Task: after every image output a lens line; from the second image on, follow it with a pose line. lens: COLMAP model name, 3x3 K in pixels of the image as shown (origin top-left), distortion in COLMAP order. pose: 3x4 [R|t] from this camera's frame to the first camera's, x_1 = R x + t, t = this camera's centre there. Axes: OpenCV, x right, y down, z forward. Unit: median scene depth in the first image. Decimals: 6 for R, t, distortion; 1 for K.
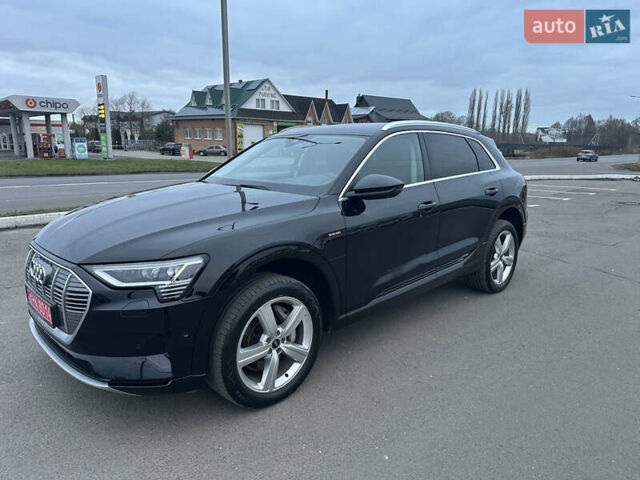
lens RADIAL K [[446.1, 0, 317.5], [0, 446.1, 241.0], [0, 0, 1]] dist [0.069884, -0.088173]
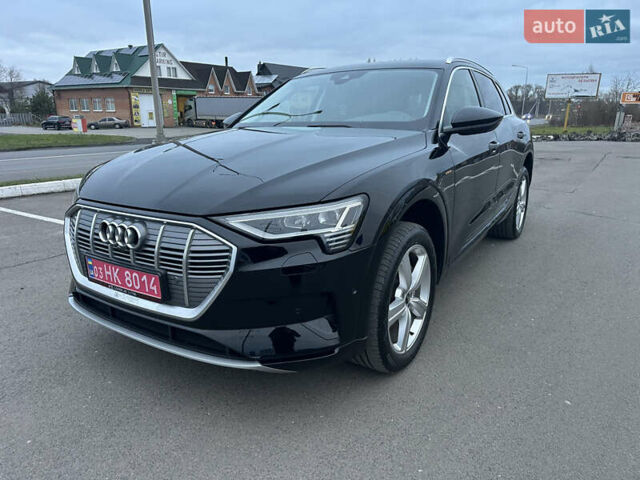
lens RADIAL K [[446.1, 0, 317.5], [0, 446.1, 241.0], [0, 0, 1]] dist [0.069884, -0.088173]
pose [[0.977222, -0.073099, 0.199233, -0.324400], [0.061012, 0.995942, 0.066154, 0.036216], [-0.203260, -0.052491, 0.977717, 0.137868]]
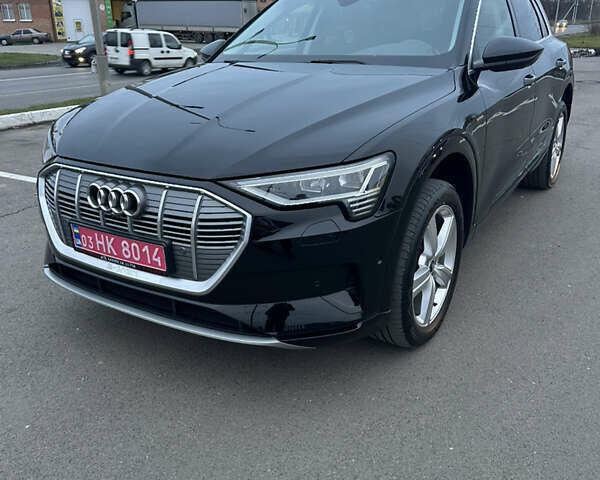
lens RADIAL K [[554.4, 0, 301.7], [0, 554.4, 241.3], [0, 0, 1]] dist [0.129344, -0.214837]
pose [[0.973775, -0.104427, 0.202130, -0.379595], [0.071563, 0.983933, 0.163571, 0.008974], [-0.215964, -0.144816, 0.965602, 0.087025]]
